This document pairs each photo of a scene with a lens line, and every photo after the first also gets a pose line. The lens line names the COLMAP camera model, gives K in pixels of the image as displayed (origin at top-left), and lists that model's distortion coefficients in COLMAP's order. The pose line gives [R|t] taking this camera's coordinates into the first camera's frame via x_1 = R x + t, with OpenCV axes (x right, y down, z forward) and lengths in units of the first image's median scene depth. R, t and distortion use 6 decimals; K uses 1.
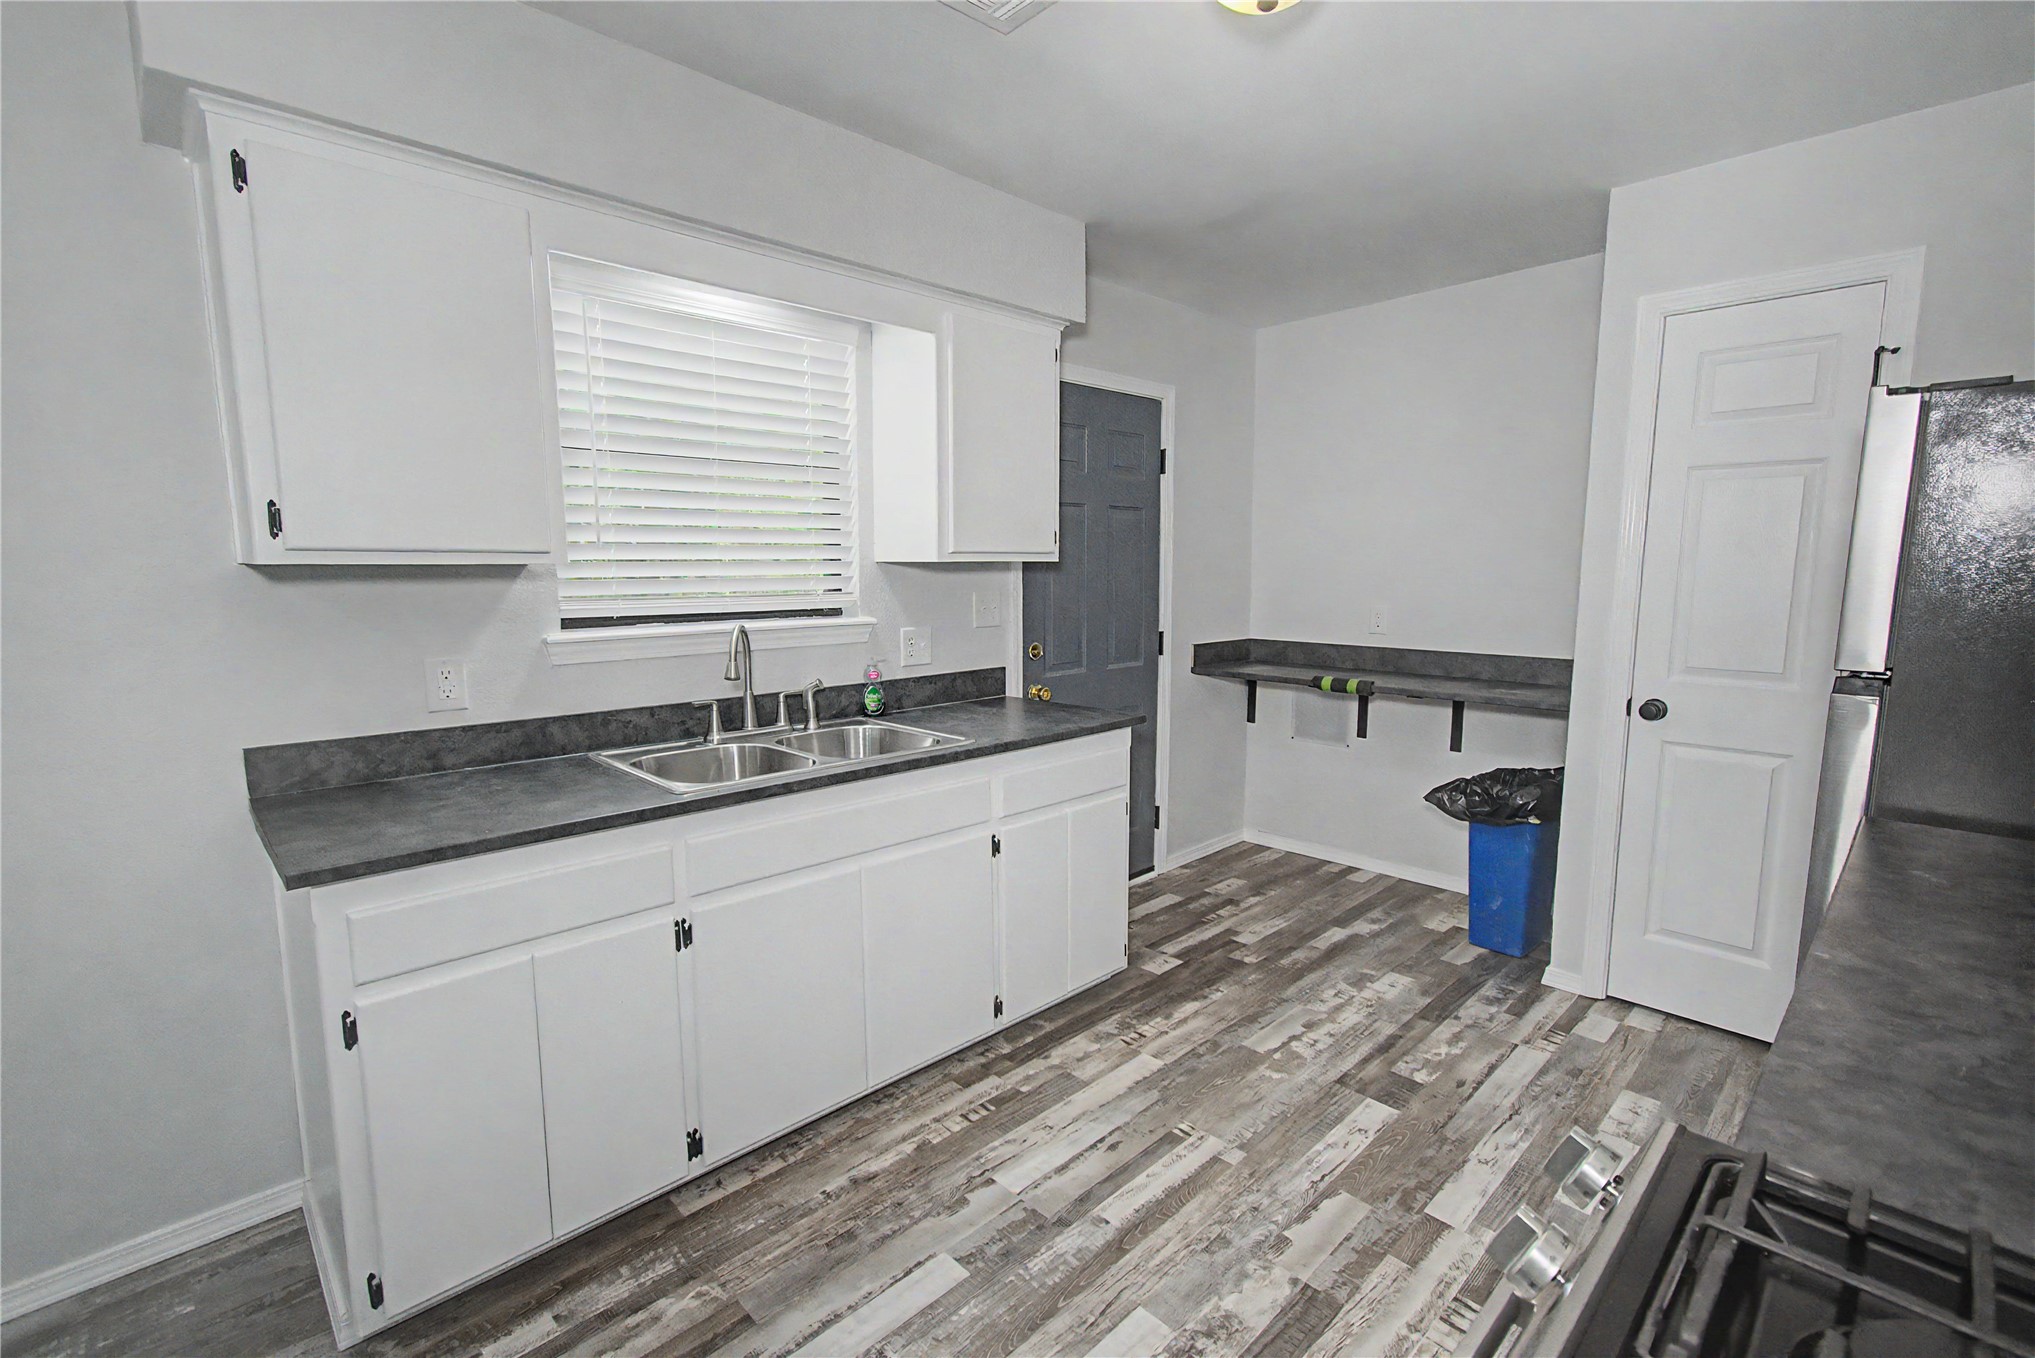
lens RADIAL K [[897.6, 0, 1015.6], [0, 897.6, 680.0], [0, 0, 1]] dist [-0.003395, -0.000058]
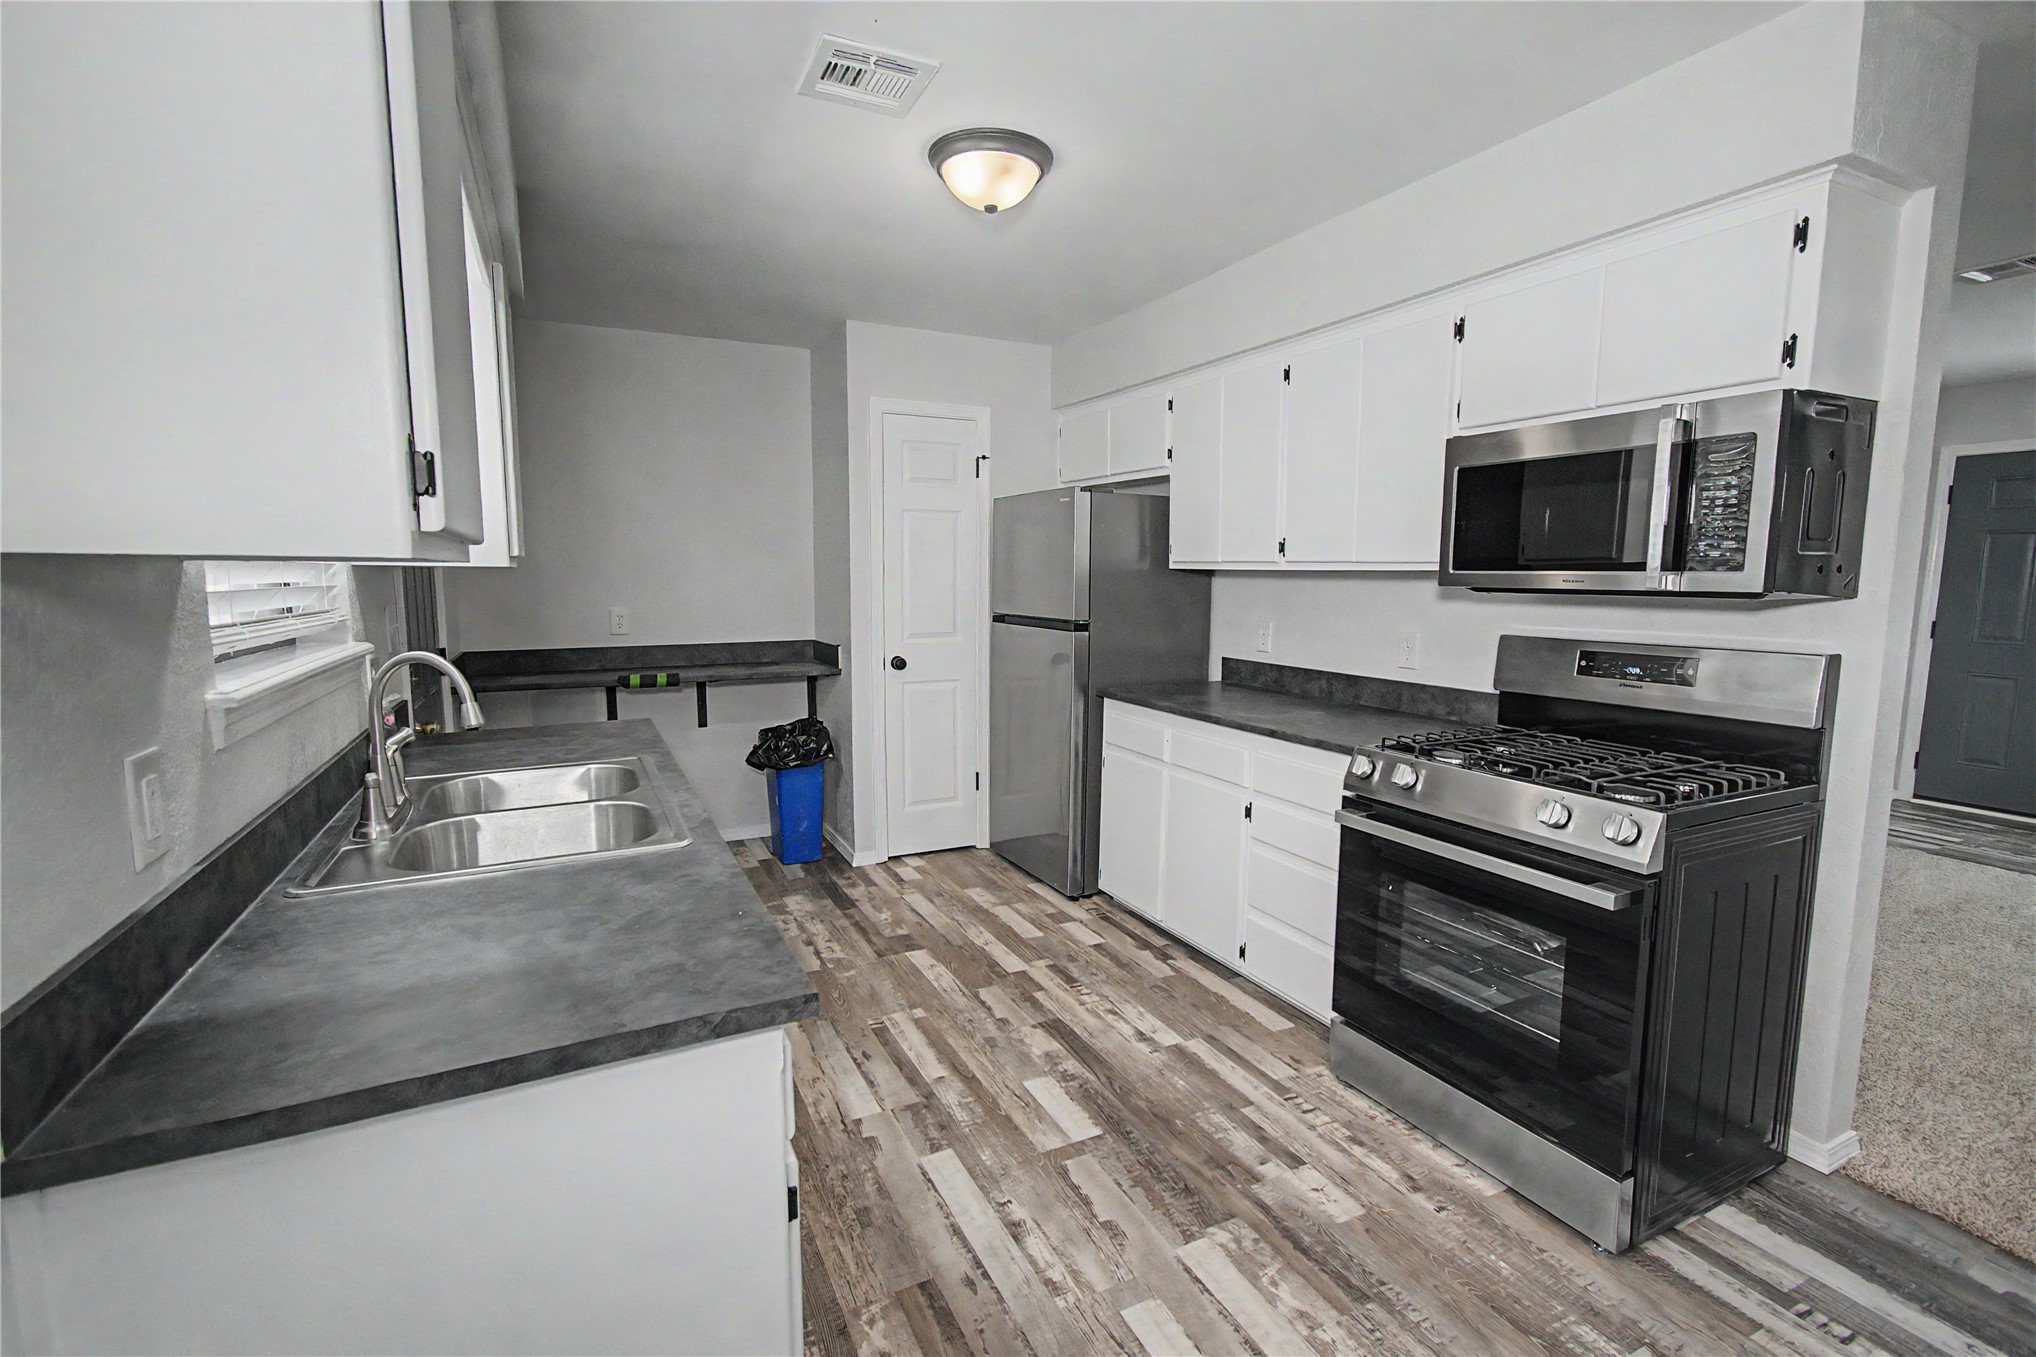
lens RADIAL K [[898.0, 0, 1034.3], [0, 898.0, 671.2], [0, 0, 1]] dist [-0.003395, -0.000058]
pose [[0.296283, -0.099992, 0.949852, -0.759455], [0.115963, 0.990913, 0.068142, -0.038387], [-0.948034, 0.089958, 0.305186, 0.310082]]
